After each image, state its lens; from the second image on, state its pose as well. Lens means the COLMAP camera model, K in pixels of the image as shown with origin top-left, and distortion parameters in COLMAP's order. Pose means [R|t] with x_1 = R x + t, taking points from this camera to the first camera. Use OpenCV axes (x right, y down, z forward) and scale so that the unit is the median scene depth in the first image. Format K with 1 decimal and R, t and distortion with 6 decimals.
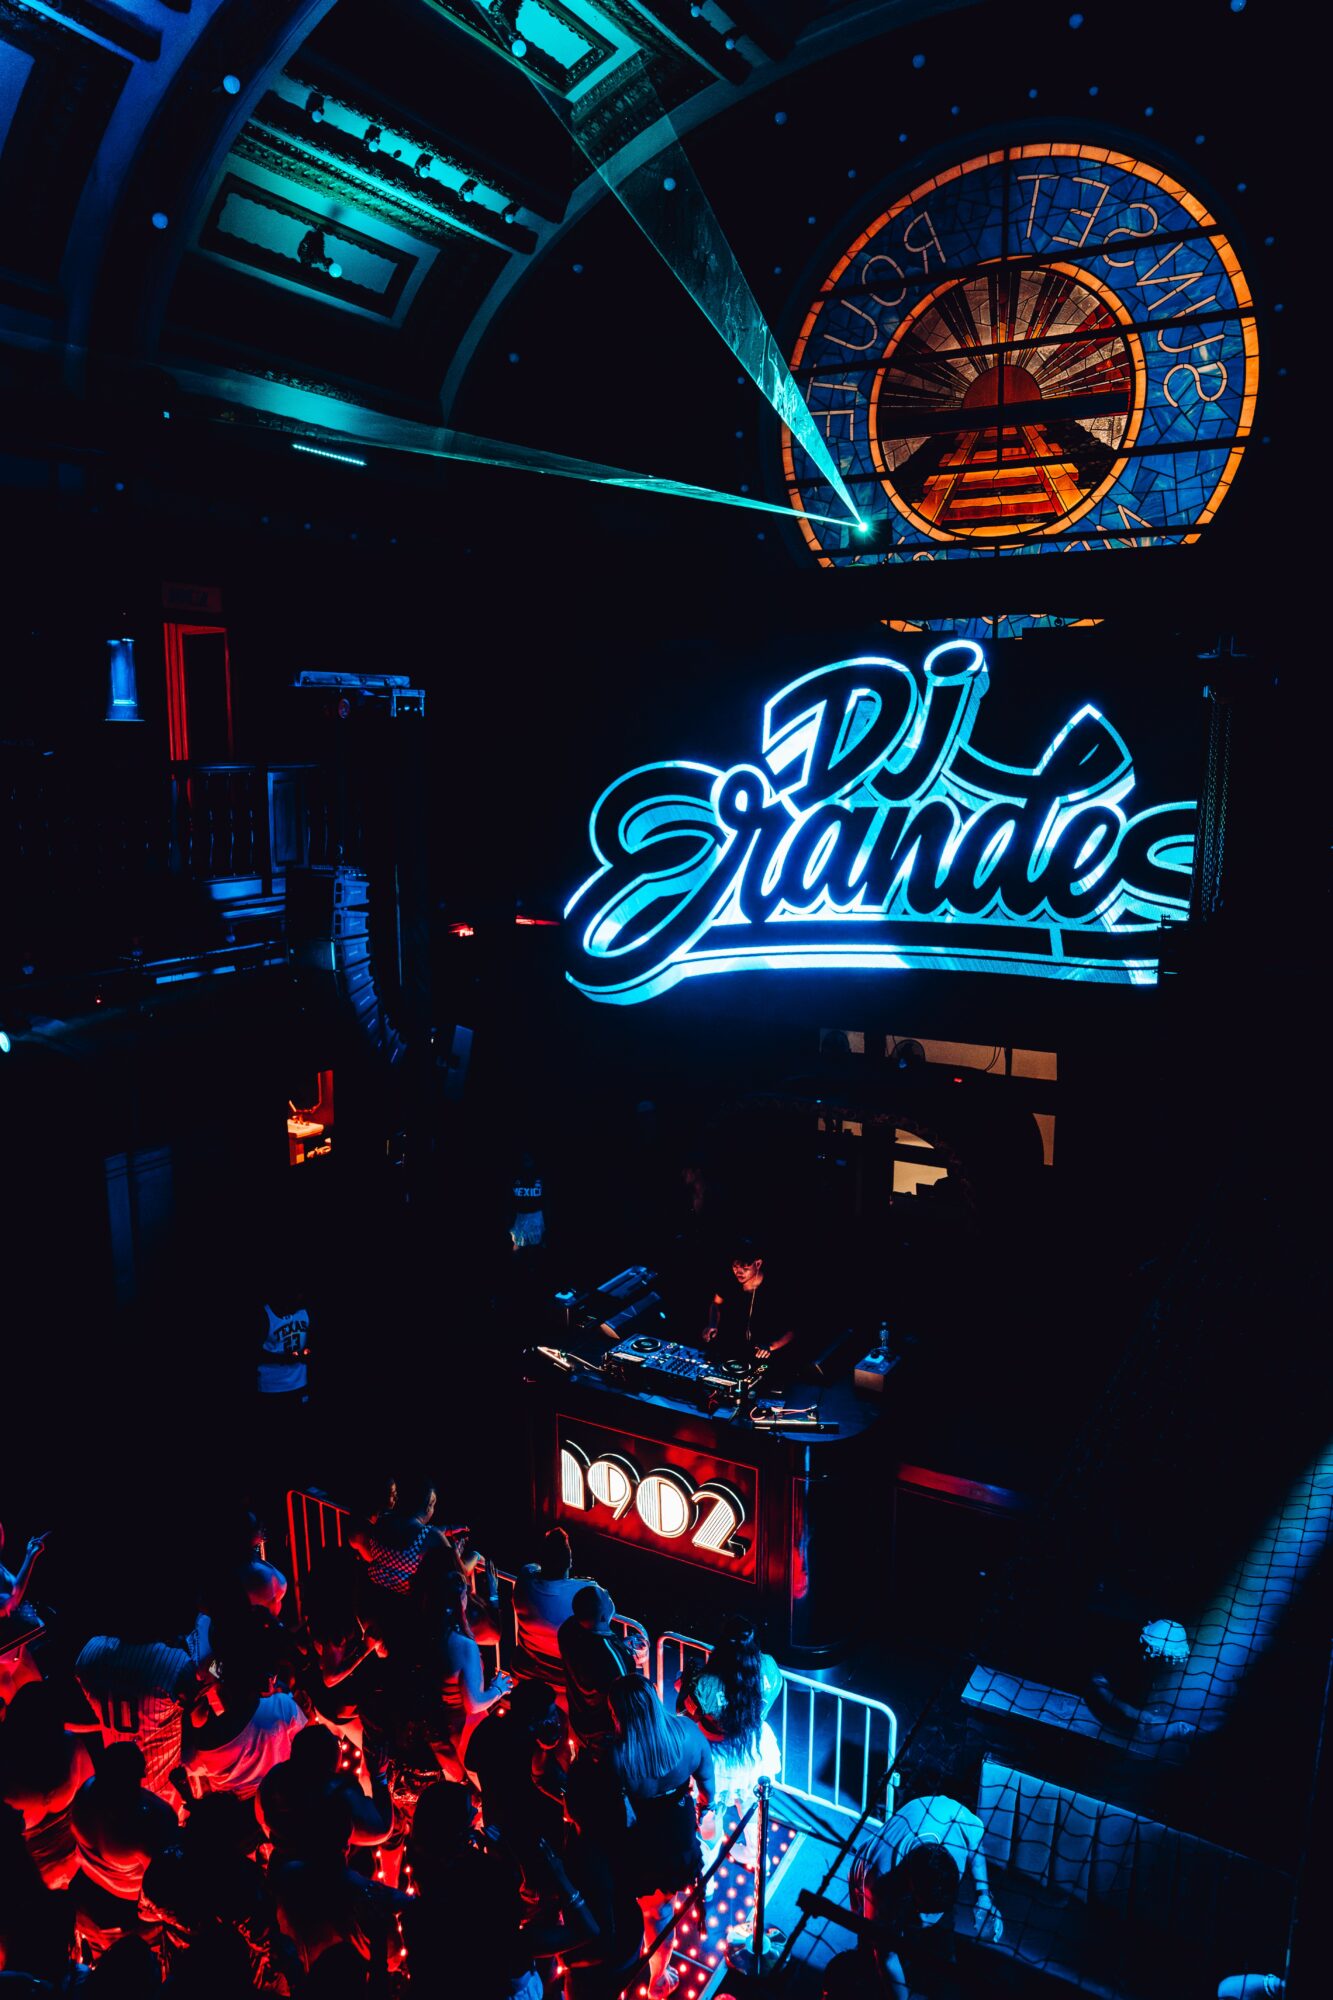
lens RADIAL K [[1374.2, 0, 666.5], [0, 1374.2, 1000.0], [0, 0, 1]] dist [-0.108025, 0.076897]
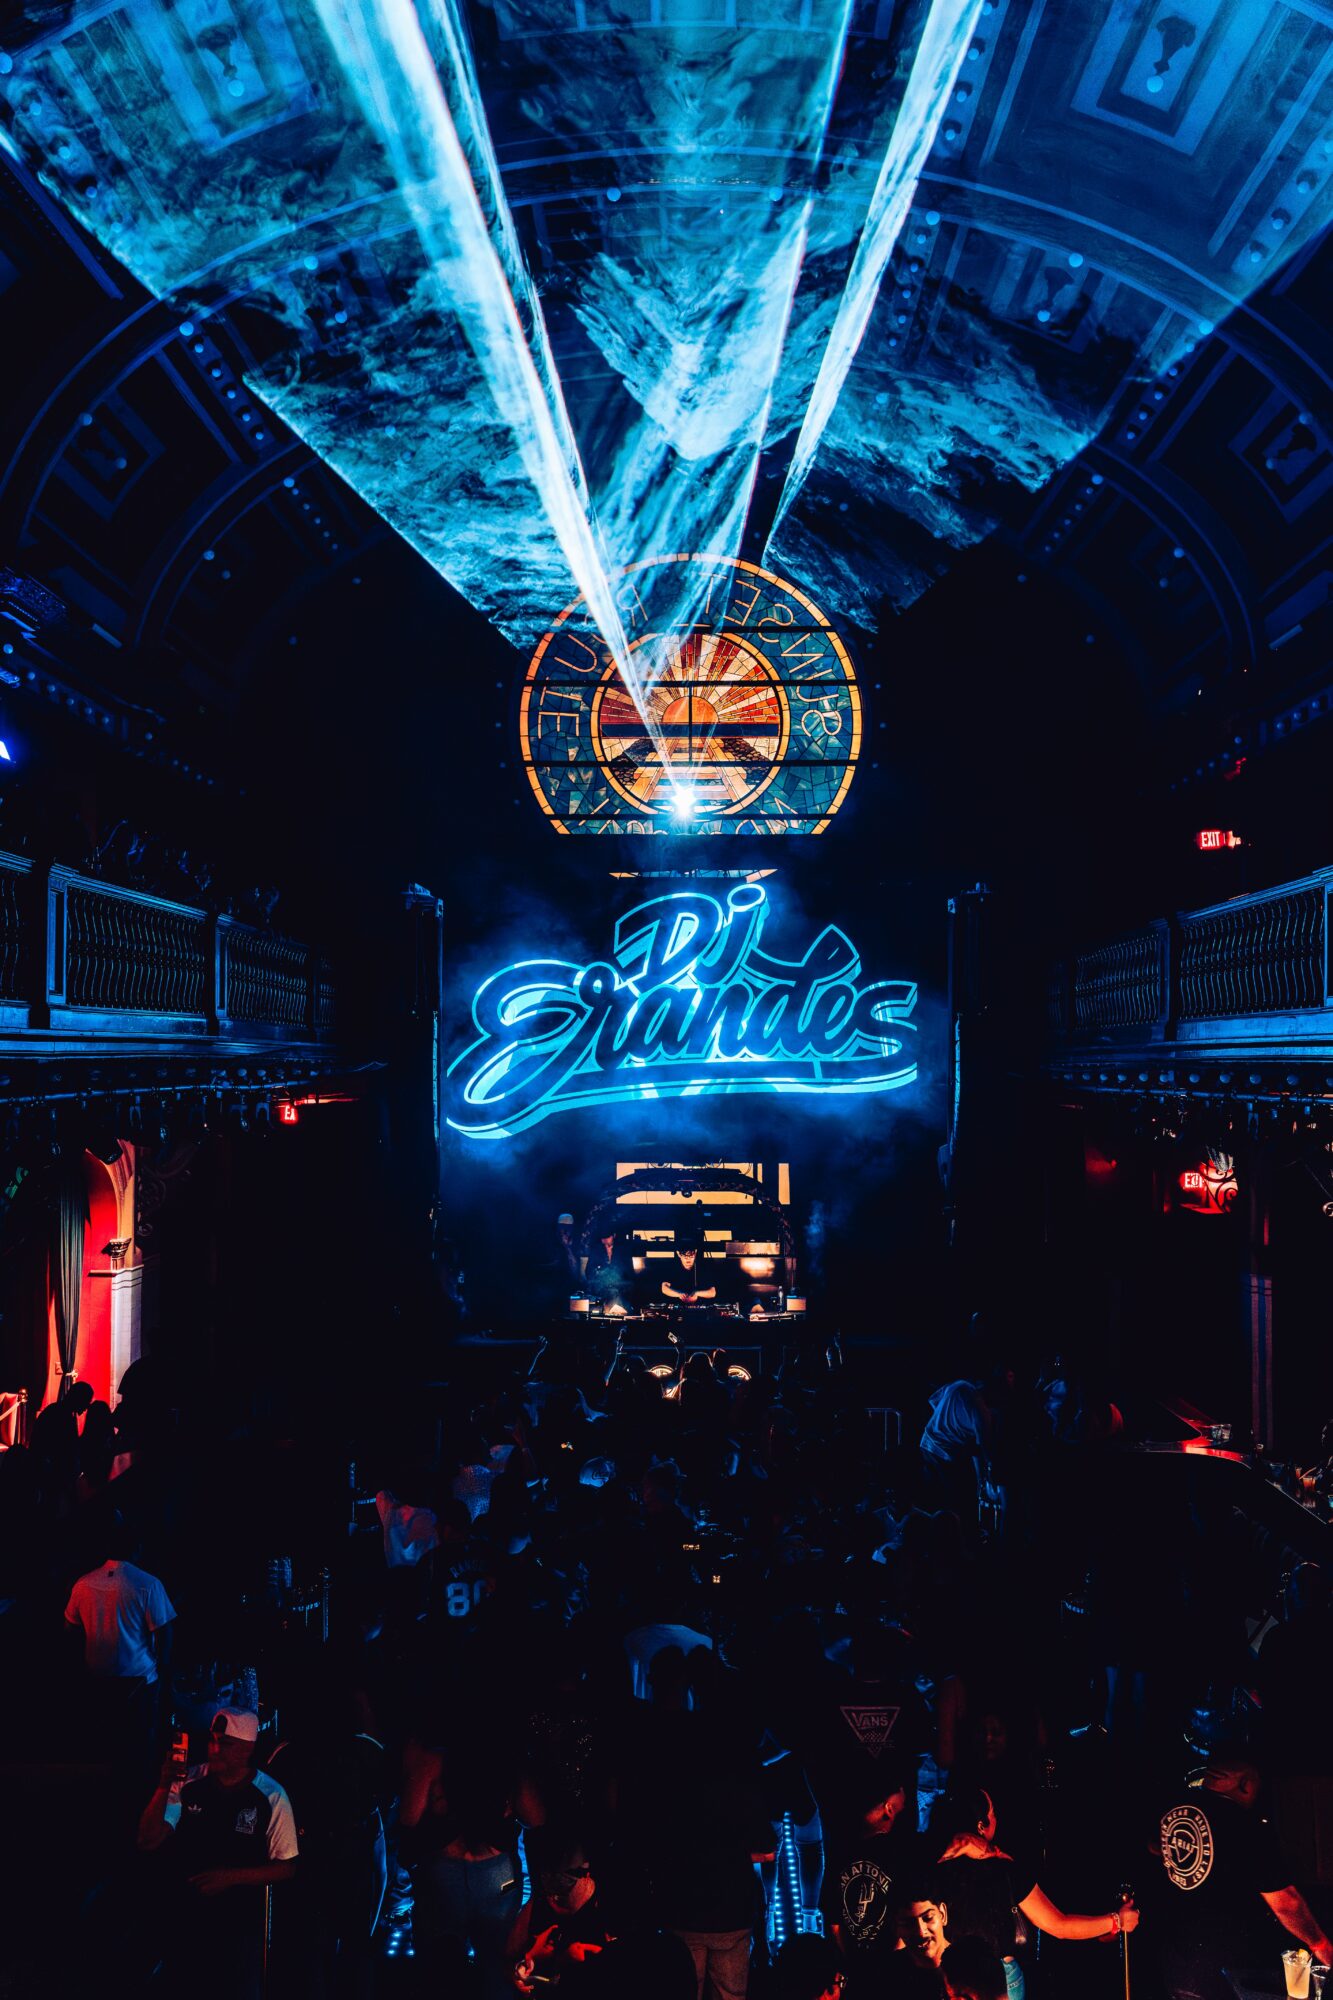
lens RADIAL K [[2094.9, 0, 666.5], [0, 2094.9, 1000.0], [0, 0, 1]] dist [0.062920, 0.023179]
pose [[0.868690, 0.017255, 0.495056, -0.928596], [0.086494, 0.978757, -0.185887, 0.272785], [-0.487747, 0.204298, 0.848743, -0.870250]]
